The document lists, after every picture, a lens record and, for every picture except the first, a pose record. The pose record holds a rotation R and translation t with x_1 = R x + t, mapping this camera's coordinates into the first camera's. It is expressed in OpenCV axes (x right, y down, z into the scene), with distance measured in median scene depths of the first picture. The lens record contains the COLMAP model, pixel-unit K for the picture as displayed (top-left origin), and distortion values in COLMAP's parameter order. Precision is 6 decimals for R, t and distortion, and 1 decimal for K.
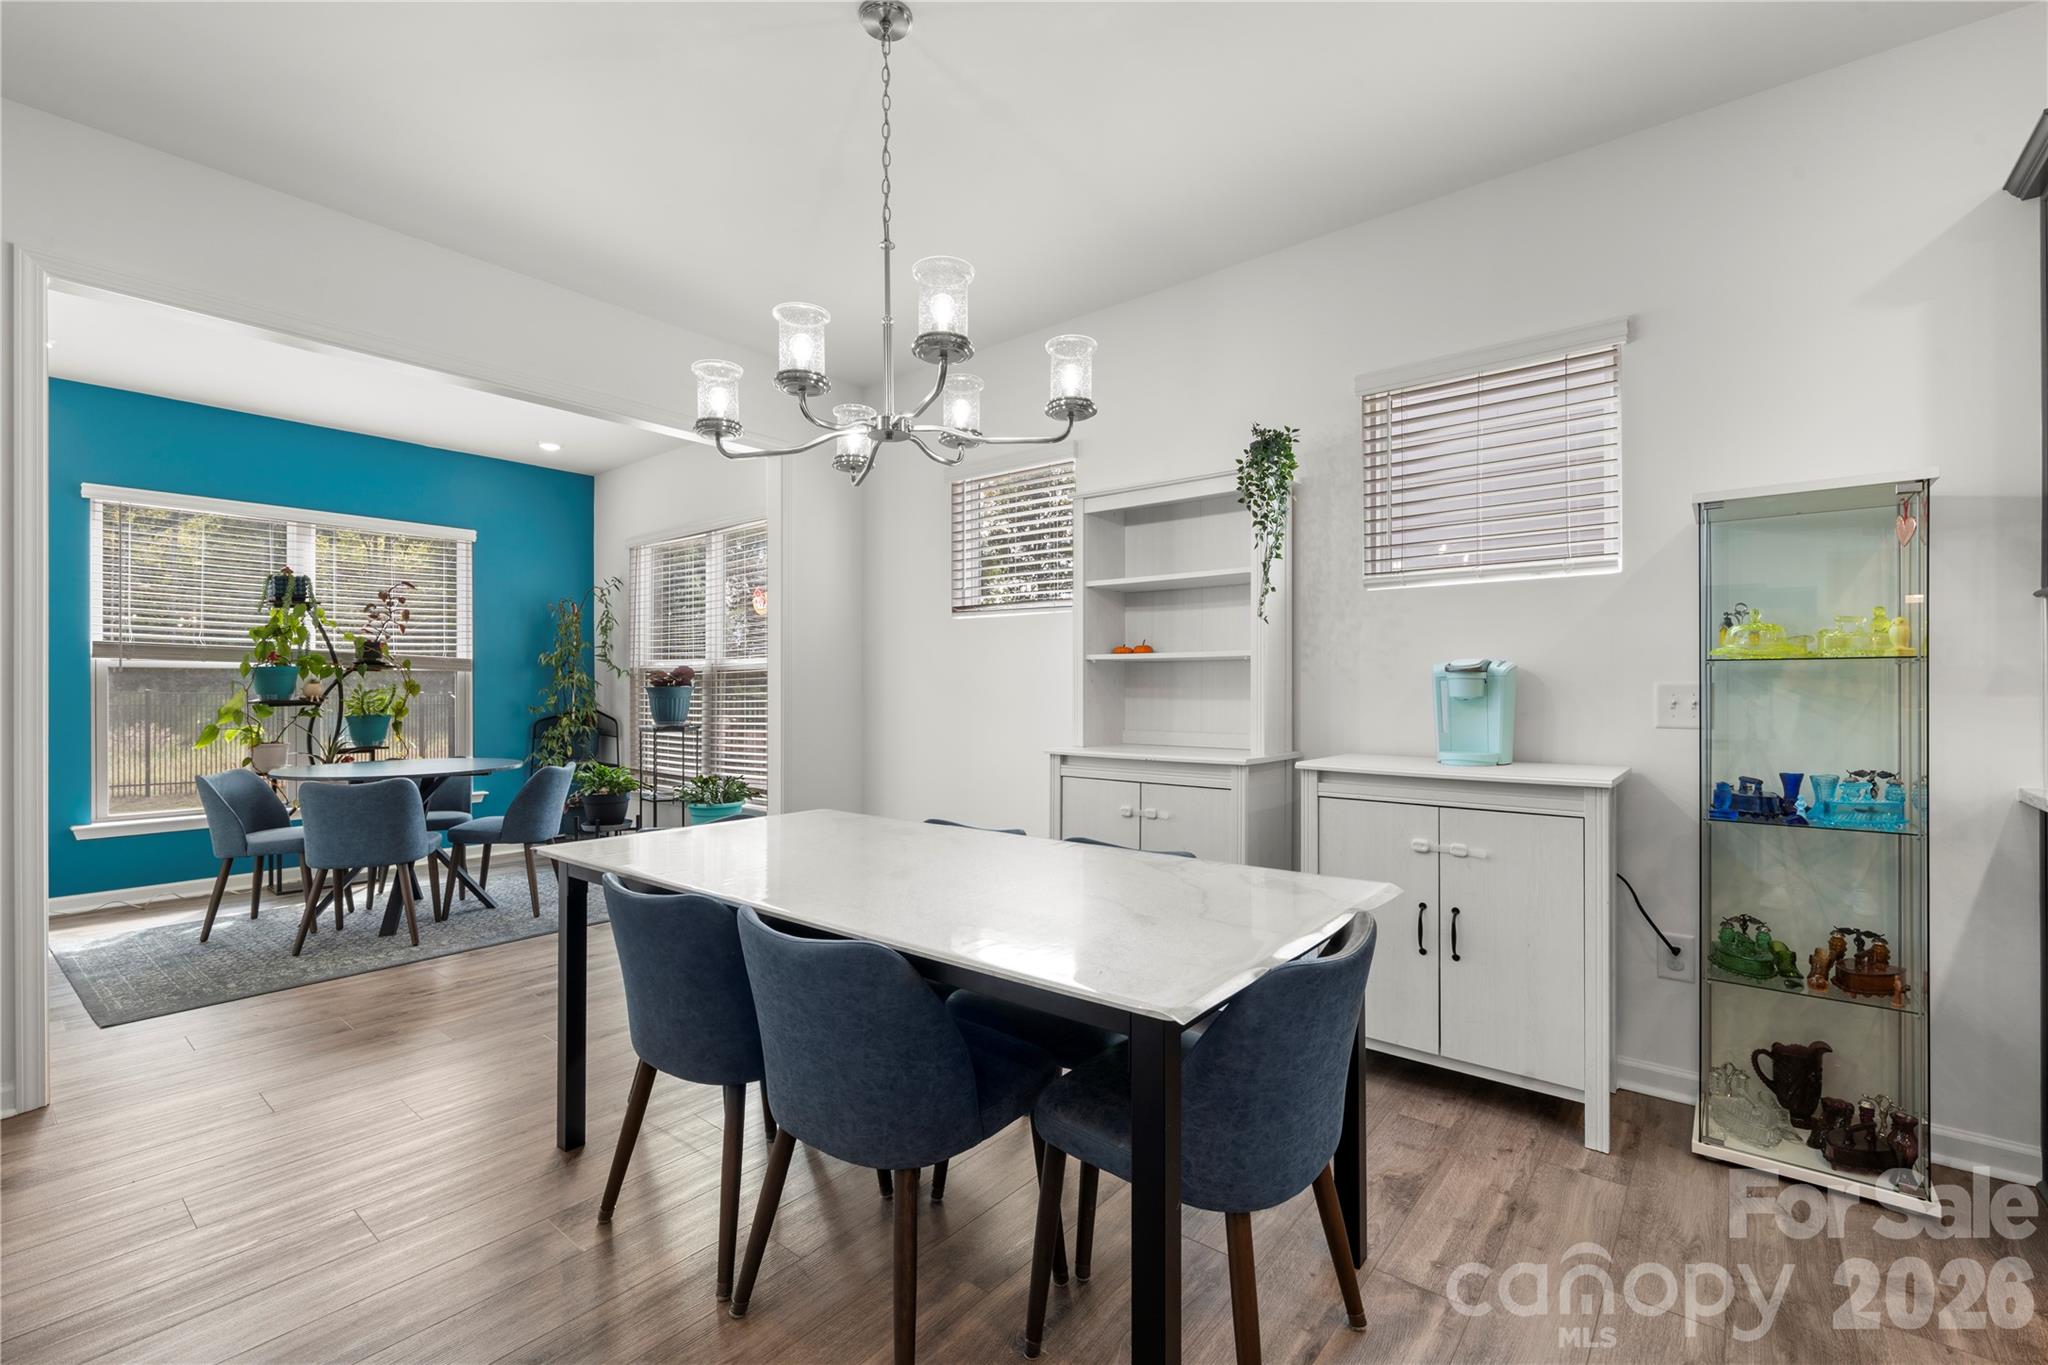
lens RADIAL K [[882.9, 0, 1029.7], [0, 882.9, 685.8], [0, 0, 1]] dist [0.000211, 0.000633]
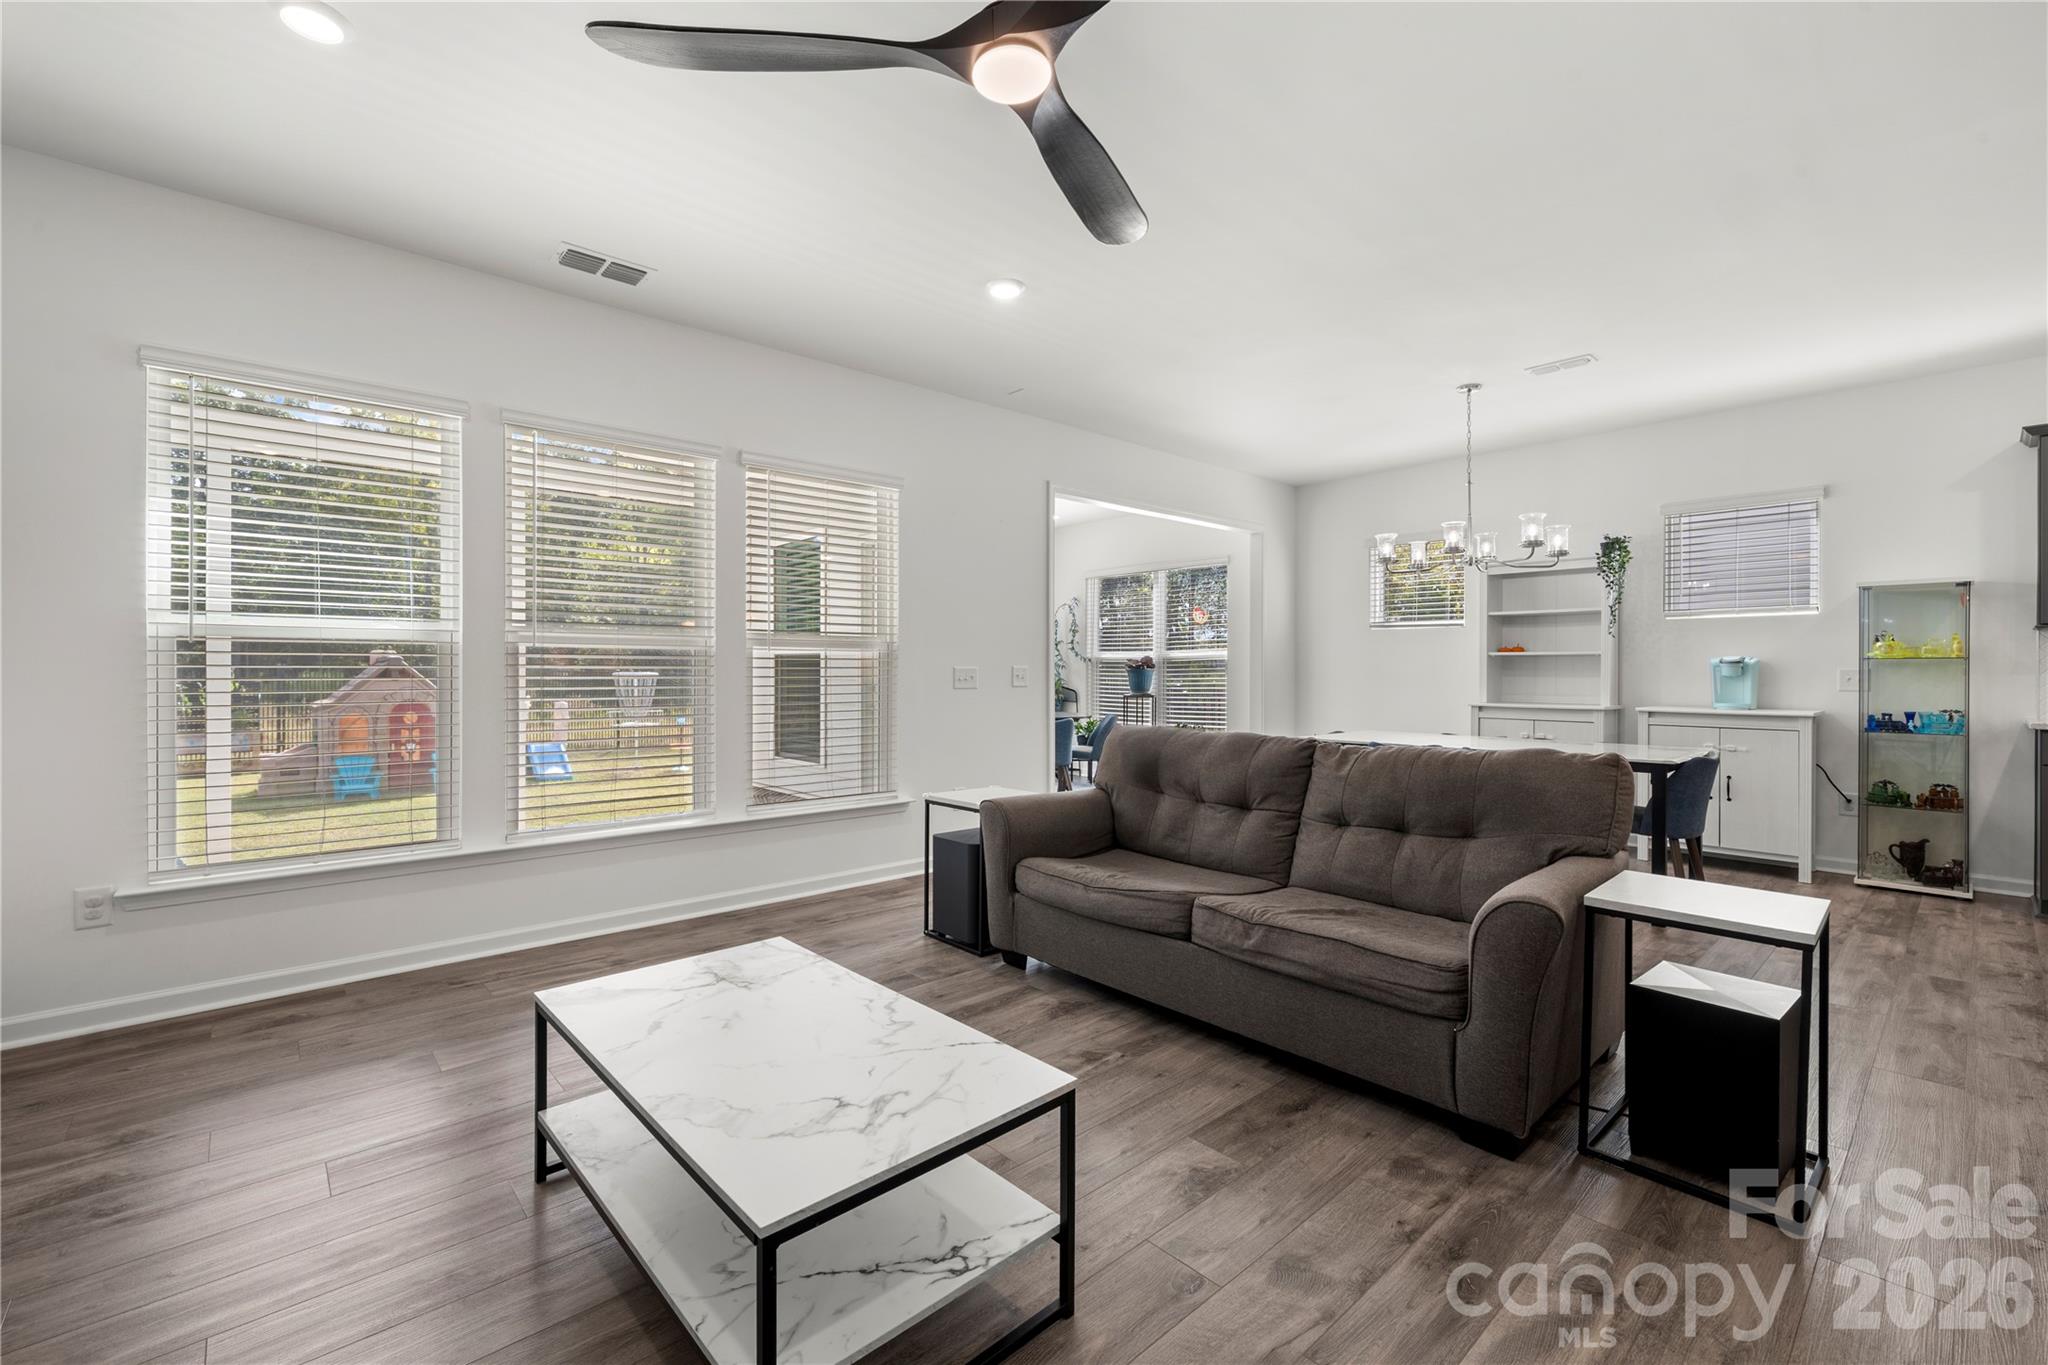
lens RADIAL K [[869.1, 0, 1016.1], [0, 869.1, 674.9], [0, 0, 1]] dist [0.003401, -0.000354]
pose [[0.987483, 0.004425, -0.157665, -0.791255], [-0.003611, 0.999979, 0.005449, 0.006406], [0.157686, -0.004811, 0.987478, -1.199664]]
